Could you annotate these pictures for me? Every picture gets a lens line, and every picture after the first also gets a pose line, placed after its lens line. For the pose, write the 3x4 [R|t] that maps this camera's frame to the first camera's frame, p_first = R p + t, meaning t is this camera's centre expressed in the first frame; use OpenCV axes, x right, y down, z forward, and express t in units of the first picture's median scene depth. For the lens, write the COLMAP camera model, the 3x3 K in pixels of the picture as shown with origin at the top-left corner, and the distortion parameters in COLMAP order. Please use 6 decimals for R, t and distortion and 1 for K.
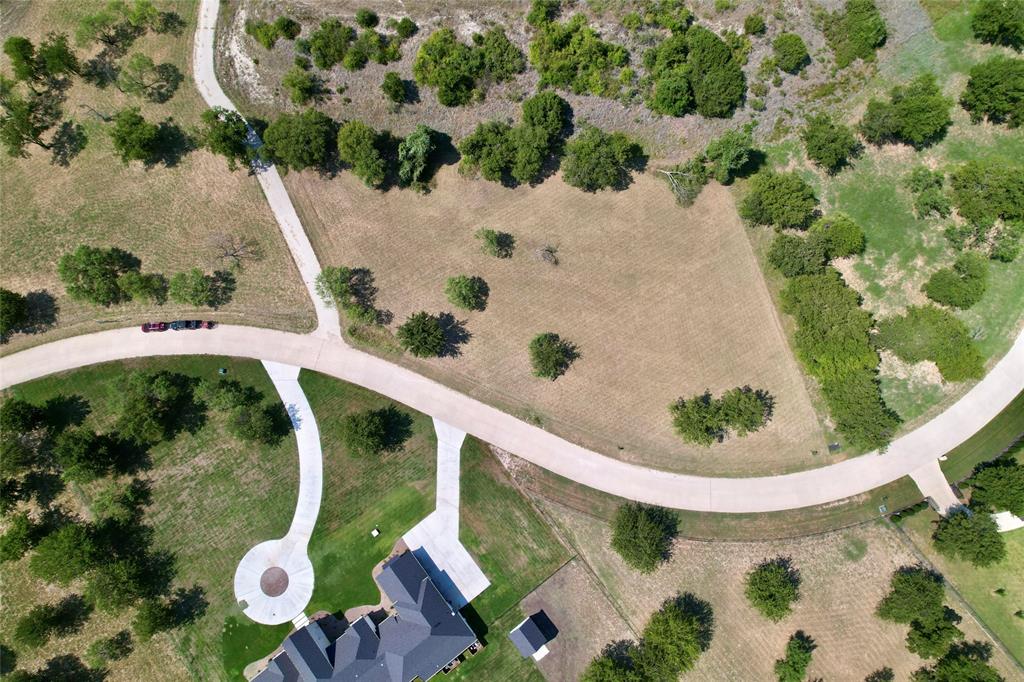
lens RADIAL K [[649.9, 0, 516.5], [0, 649.9, 348.4], [0, 0, 1]] dist [-0.074090, 0.067736]
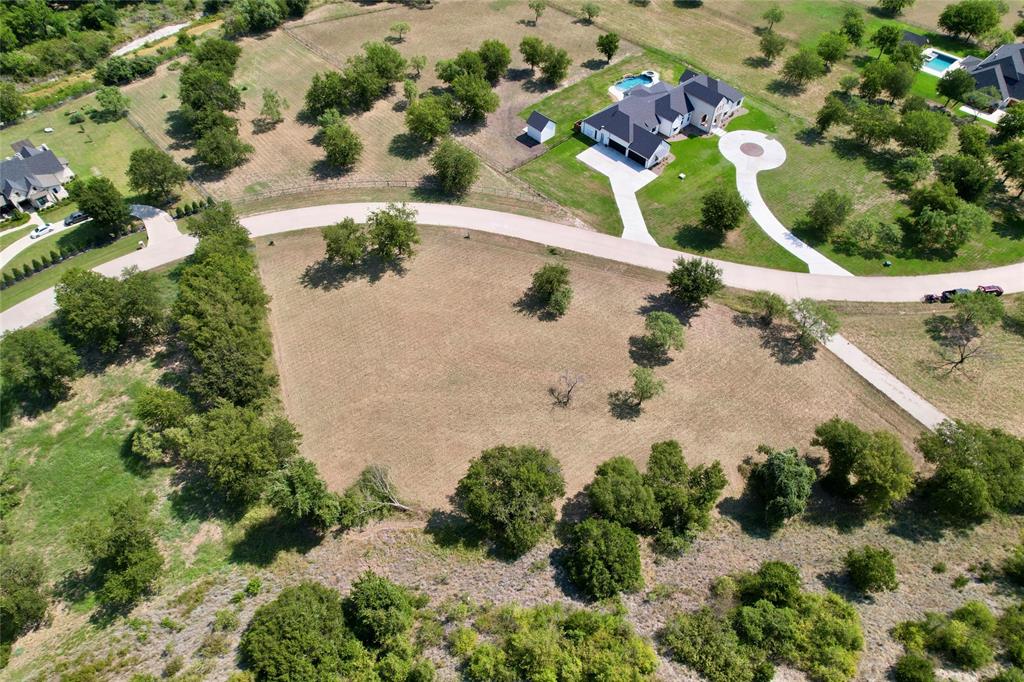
lens RADIAL K [[649.9, 0, 516.5], [0, 649.9, 348.4], [0, 0, 1]] dist [-0.074090, 0.067736]
pose [[-0.996168, 0.063859, -0.059761, 0.154065], [-0.086412, -0.613138, 0.785236, -0.740673], [0.013502, 0.787391, 0.616307, 0.512756]]
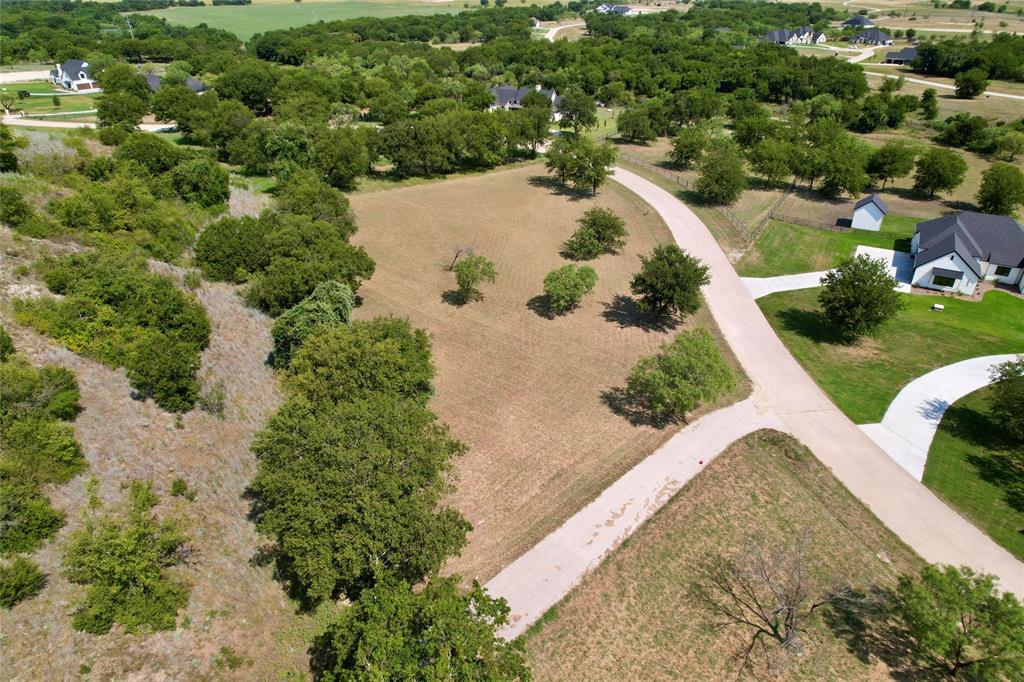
lens RADIAL K [[649.9, 0, 516.5], [0, 649.9, 348.4], [0, 0, 1]] dist [-0.074090, 0.067736]
pose [[-0.367591, -0.462561, 0.806793, -0.601606], [0.904223, 0.025022, 0.426327, -0.400329], [-0.217390, 0.886234, 0.409060, 0.824626]]
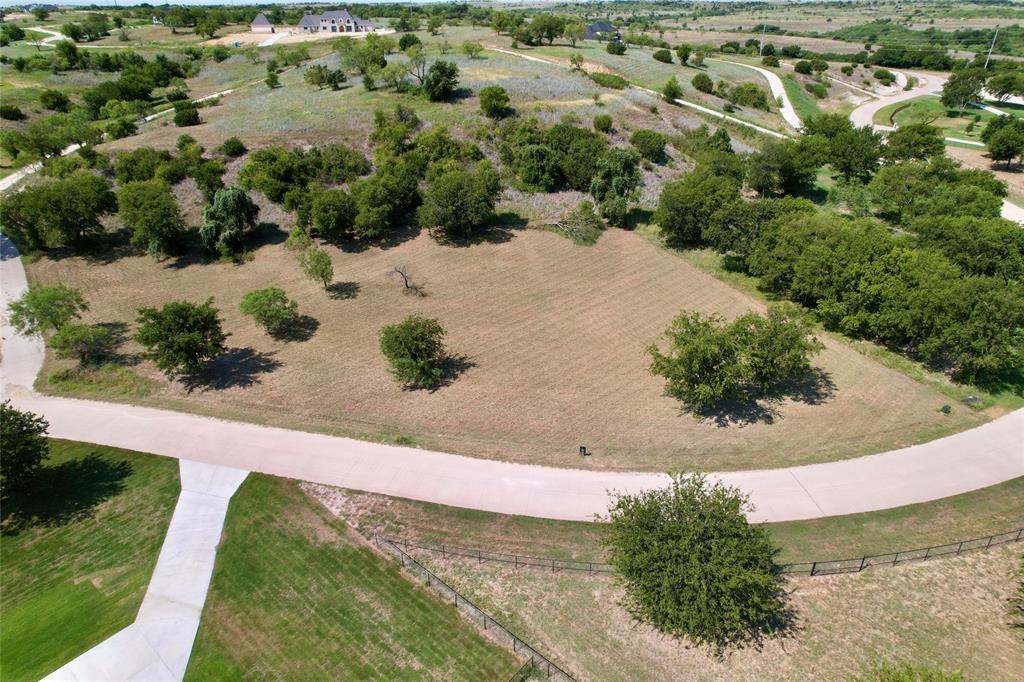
lens RADIAL K [[649.9, 0, 516.5], [0, 649.9, 348.4], [0, 0, 1]] dist [-0.074090, 0.067736]
pose [[0.980514, -0.099194, 0.169568, 0.038550], [0.192419, 0.658904, -0.727200, 0.435134], [-0.039595, 0.745658, 0.665151, 0.622699]]
